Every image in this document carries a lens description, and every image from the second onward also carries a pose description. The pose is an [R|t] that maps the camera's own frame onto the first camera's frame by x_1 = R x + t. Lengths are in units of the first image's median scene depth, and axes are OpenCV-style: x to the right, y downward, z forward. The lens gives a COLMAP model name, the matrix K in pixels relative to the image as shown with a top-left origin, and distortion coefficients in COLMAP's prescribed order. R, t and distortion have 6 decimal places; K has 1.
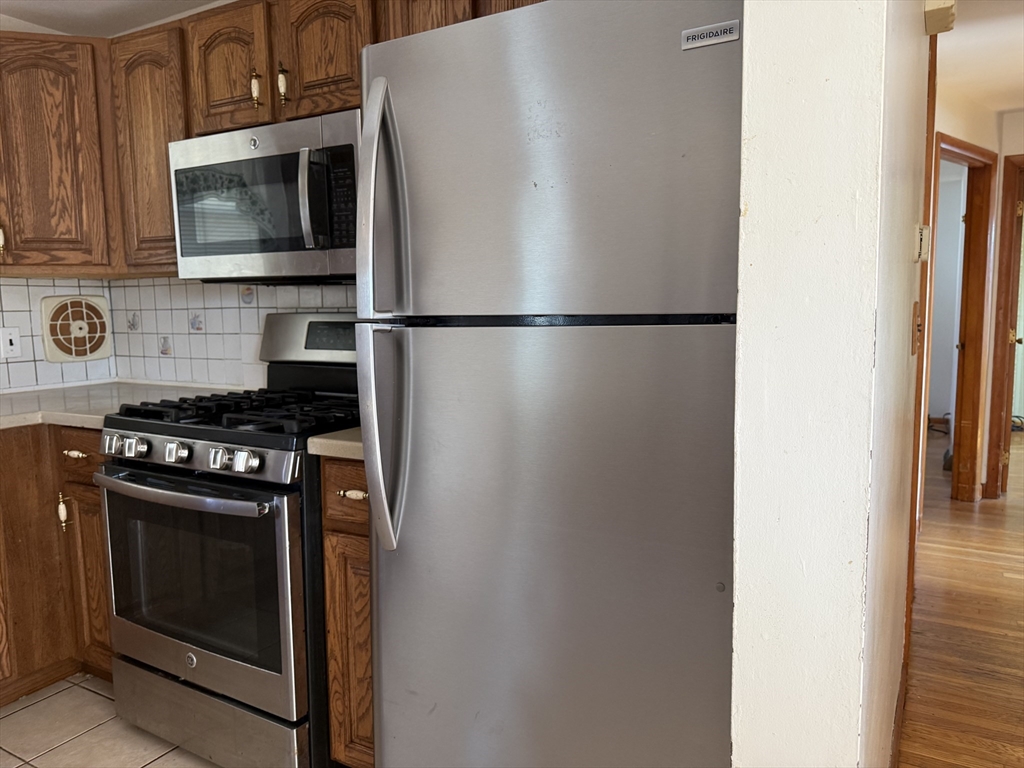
lens RADIAL K [[713.4, 0, 516.4], [0, 713.4, 381.2], [0, 0, 1]] dist [0.073570, -0.094515]
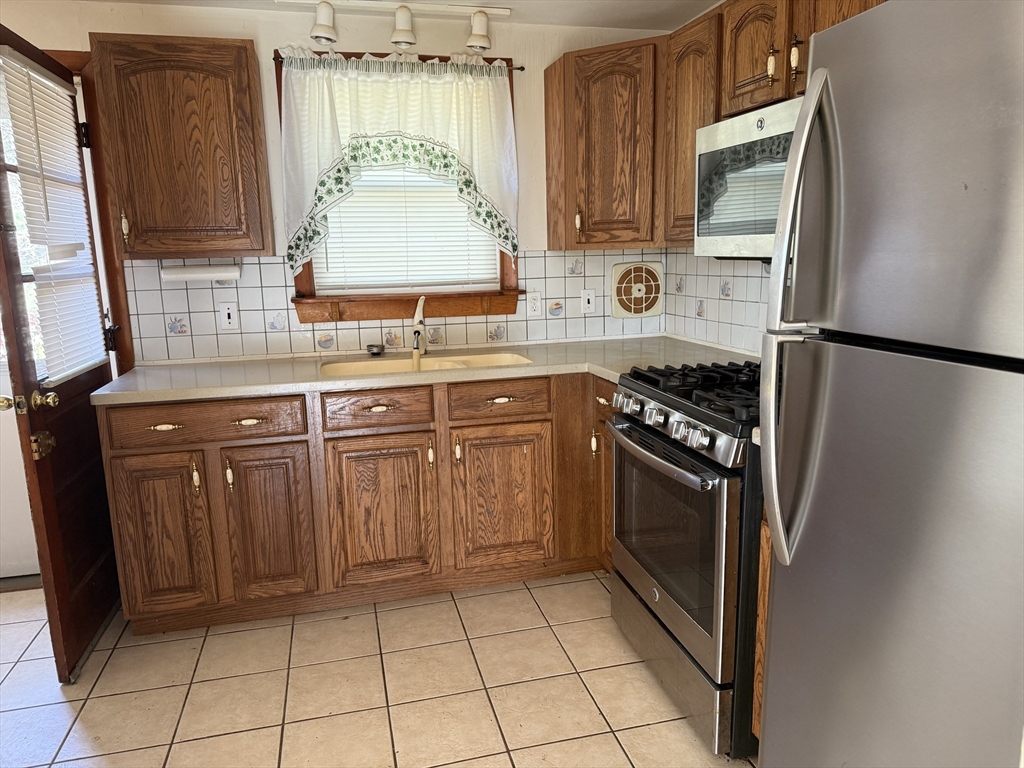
lens RADIAL K [[713.4, 0, 513.7], [0, 713.4, 386.0], [0, 0, 1]] dist [0.073570, -0.094515]
pose [[0.694636, 0.132900, -0.706978, 0.138702], [-0.065094, 0.990367, 0.122215, -0.061047], [0.716410, -0.038875, 0.696596, 0.034023]]
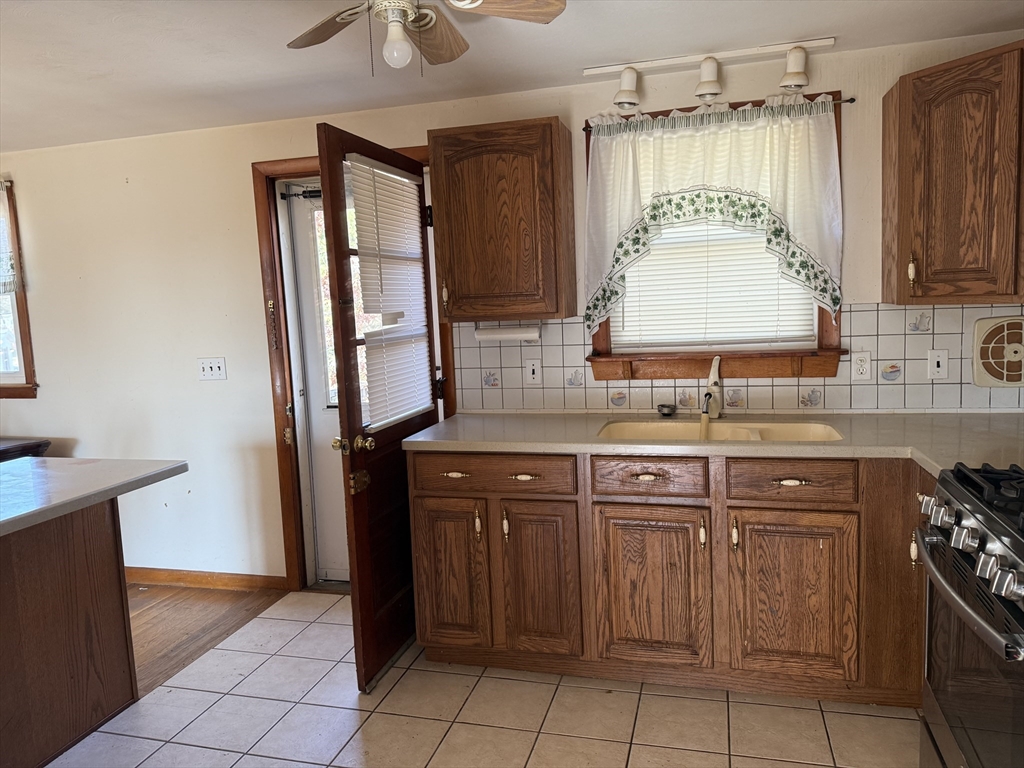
lens RADIAL K [[713.4, 0, 516.1], [0, 713.4, 381.5], [0, 0, 1]] dist [0.073570, -0.094515]
pose [[0.254701, 0.112379, -0.960468, 0.162259], [-0.066230, 0.992919, 0.098613, -0.110895], [0.964749, 0.038494, 0.260341, 0.194907]]
